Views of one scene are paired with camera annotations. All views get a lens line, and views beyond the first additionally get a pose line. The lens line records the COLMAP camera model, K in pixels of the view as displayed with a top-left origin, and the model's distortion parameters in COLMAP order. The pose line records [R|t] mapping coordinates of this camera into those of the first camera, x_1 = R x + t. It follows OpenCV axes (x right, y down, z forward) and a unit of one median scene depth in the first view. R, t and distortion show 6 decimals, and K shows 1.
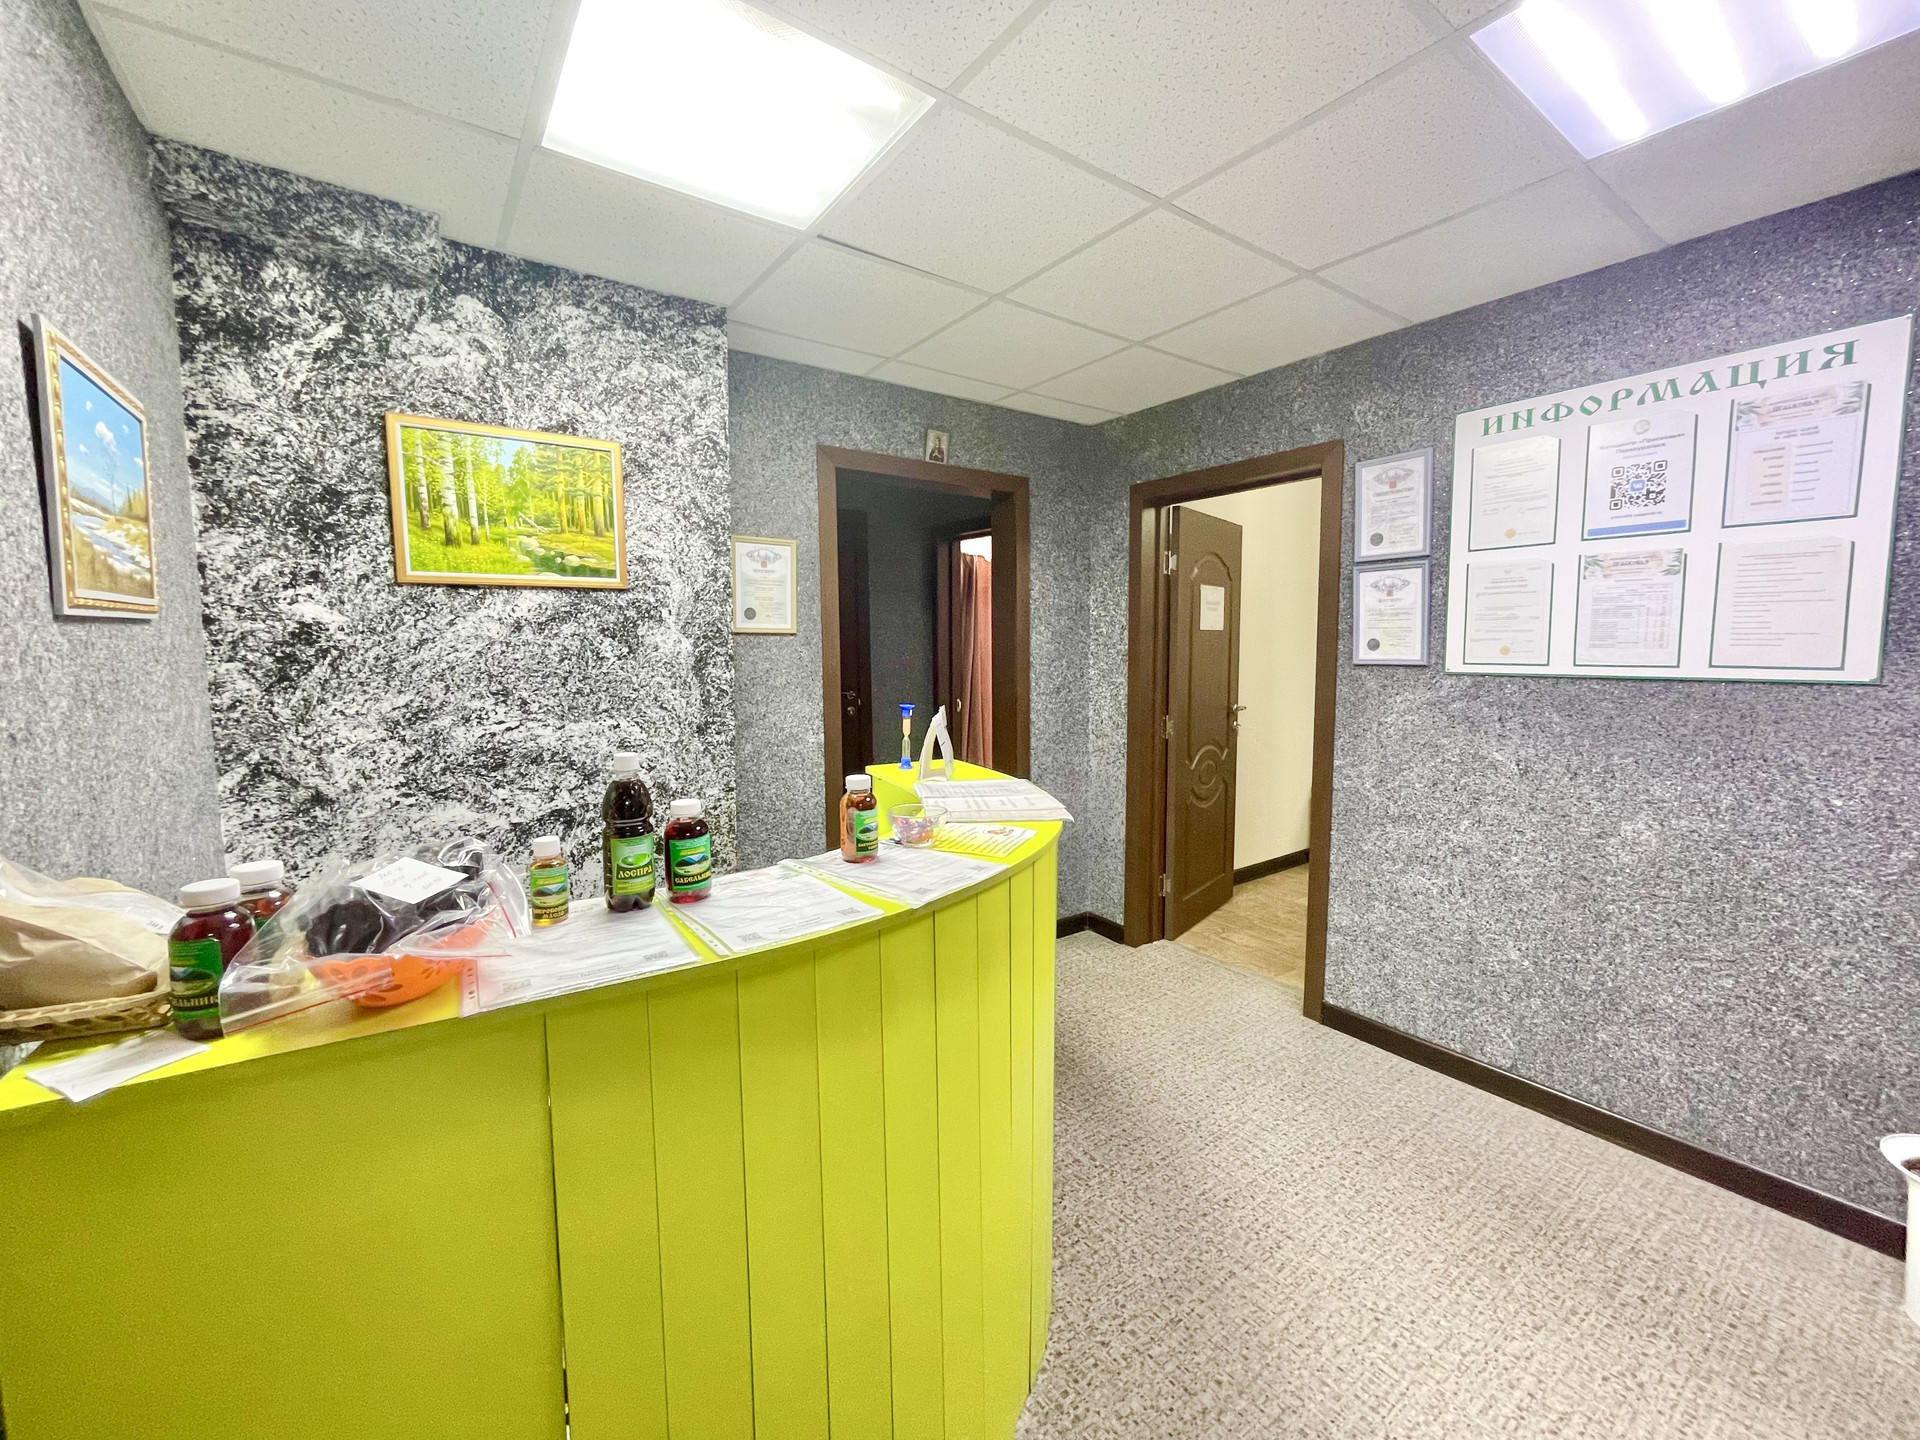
lens RADIAL K [[778.1, 0, 967.2], [0, 778.1, 711.9], [0, 0, 1]] dist [-0.019368, -0.000271]
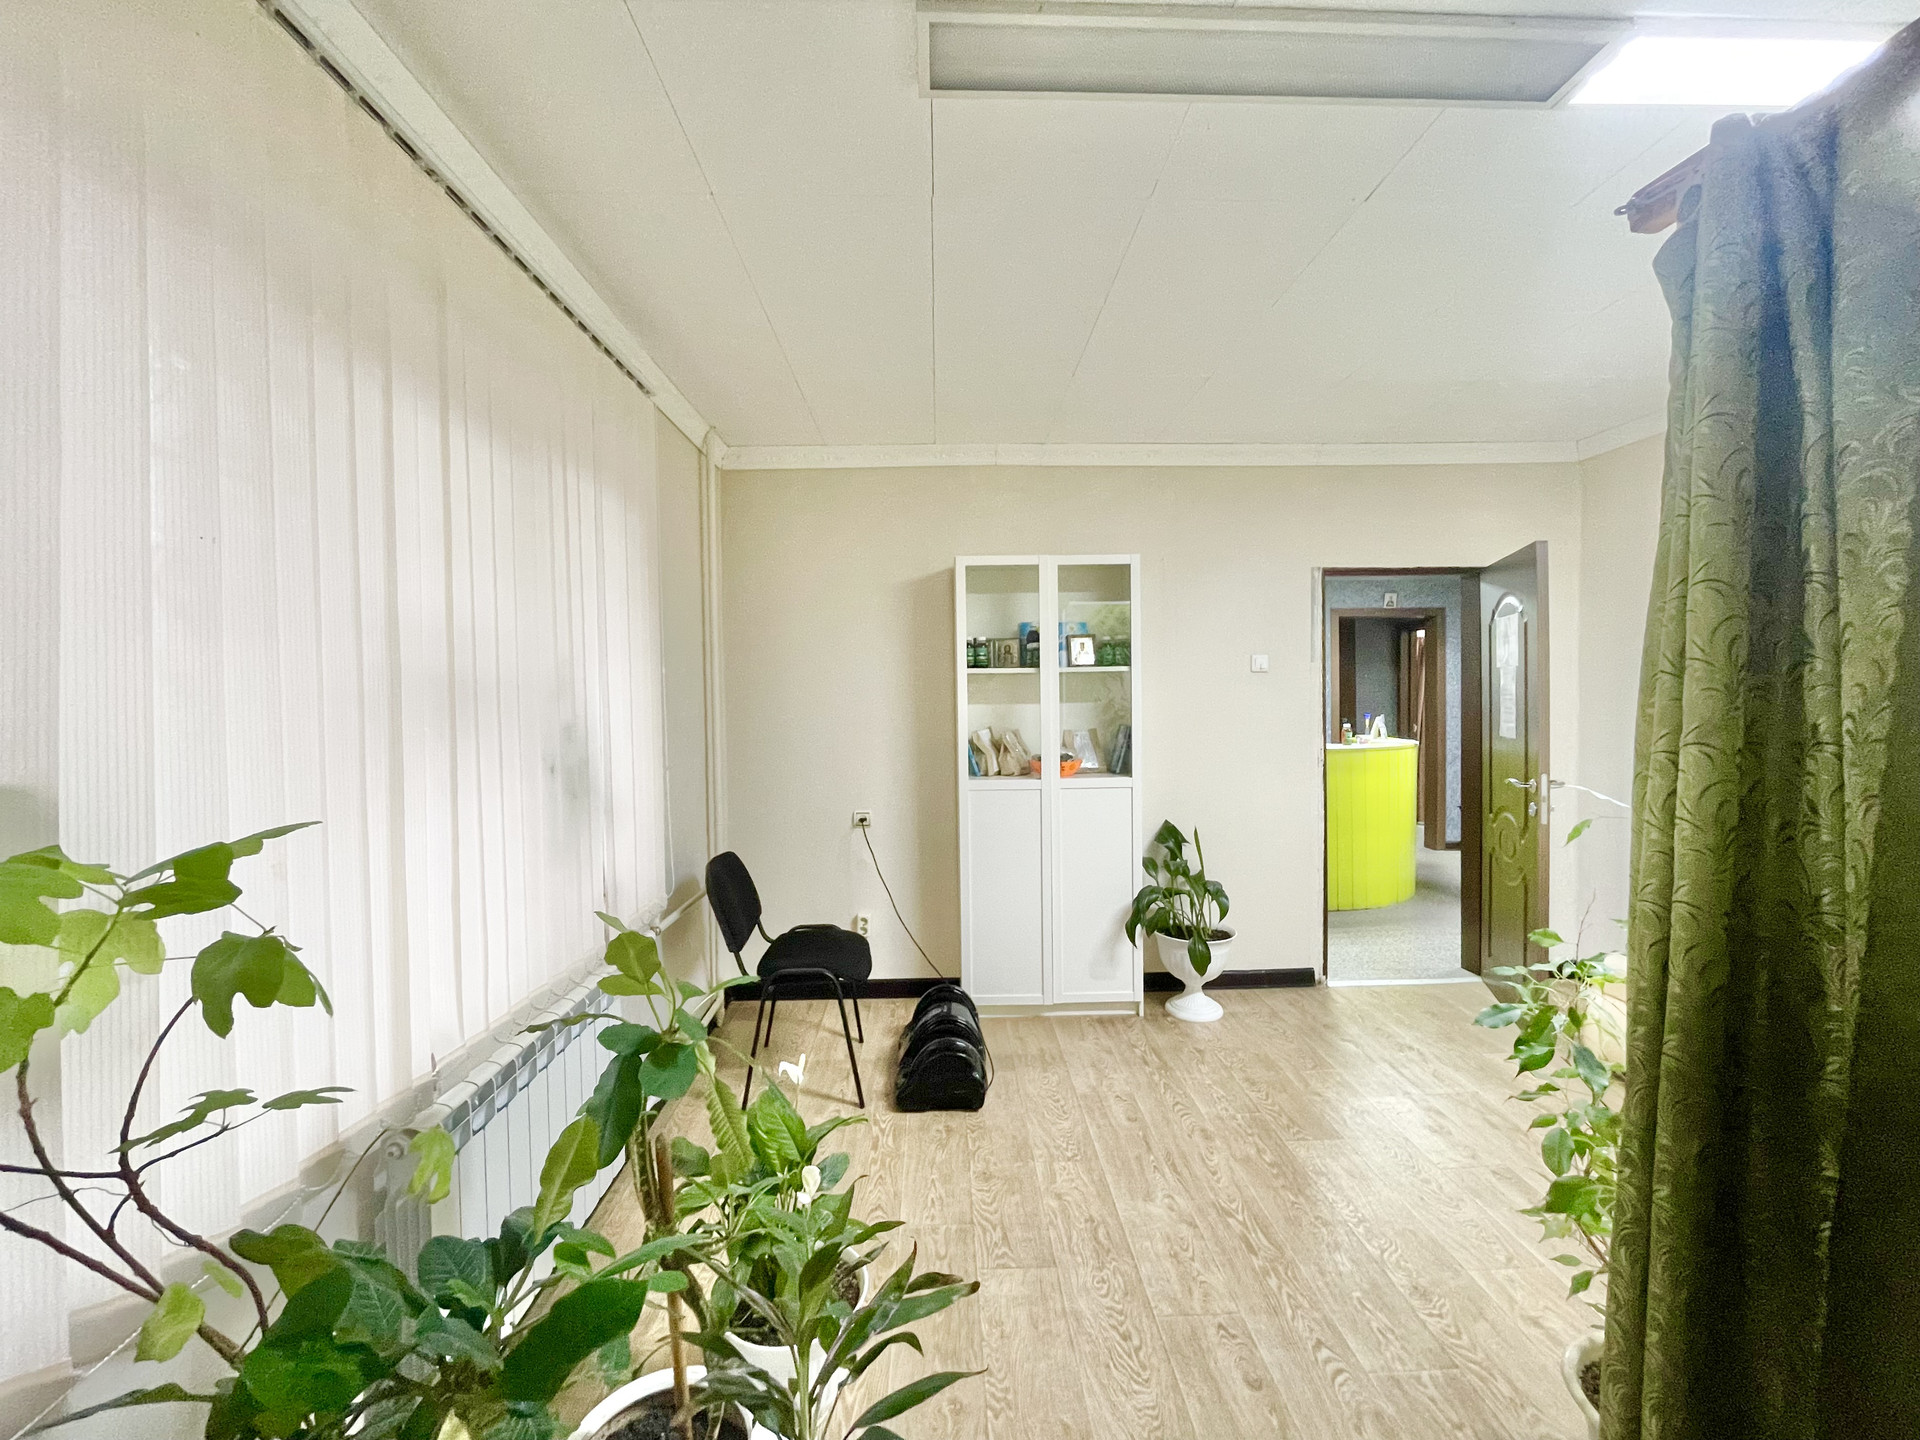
lens RADIAL K [[778.1, 0, 961.2], [0, 778.1, 722.4], [0, 0, 1]] dist [-0.019368, -0.000271]
pose [[0.837212, 0.023352, -0.546380, 0.140542], [-0.052817, 0.997870, -0.038282, 0.130544], [0.544323, 0.060909, 0.836662, -1.370529]]
